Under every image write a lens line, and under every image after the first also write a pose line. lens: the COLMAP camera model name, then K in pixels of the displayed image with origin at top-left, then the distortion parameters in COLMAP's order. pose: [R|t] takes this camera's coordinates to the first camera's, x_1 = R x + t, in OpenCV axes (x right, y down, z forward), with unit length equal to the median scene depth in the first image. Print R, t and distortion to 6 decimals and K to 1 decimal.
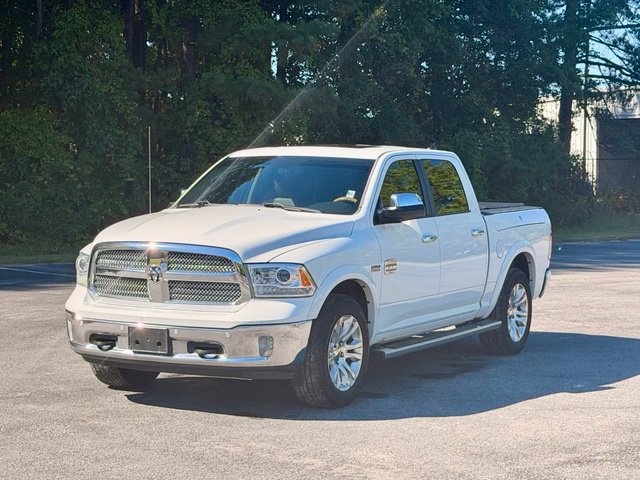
lens RADIAL K [[1413.7, 0, 331.9], [0, 1413.7, 241.2], [0, 0, 1]] dist [0.136780, 0.437971]
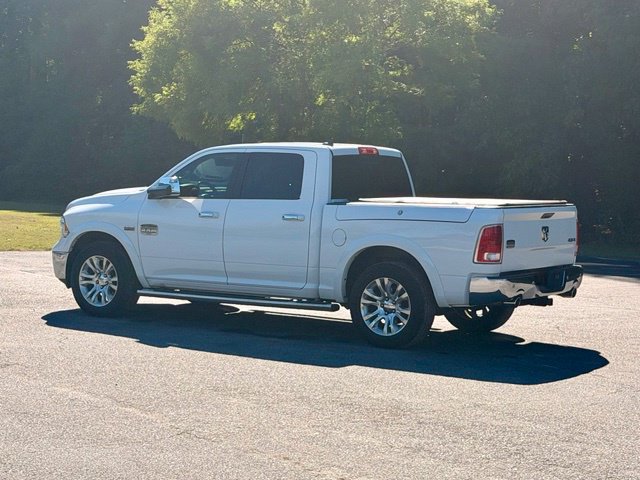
lens RADIAL K [[1413.7, 0, 331.9], [0, 1413.7, 241.2], [0, 0, 1]] dist [0.136780, 0.437971]
pose [[-0.102126, 0.023476, -0.994494, 1.434767], [-0.084199, 0.995930, 0.032157, -0.030763], [0.991202, 0.087020, -0.099733, 1.356690]]
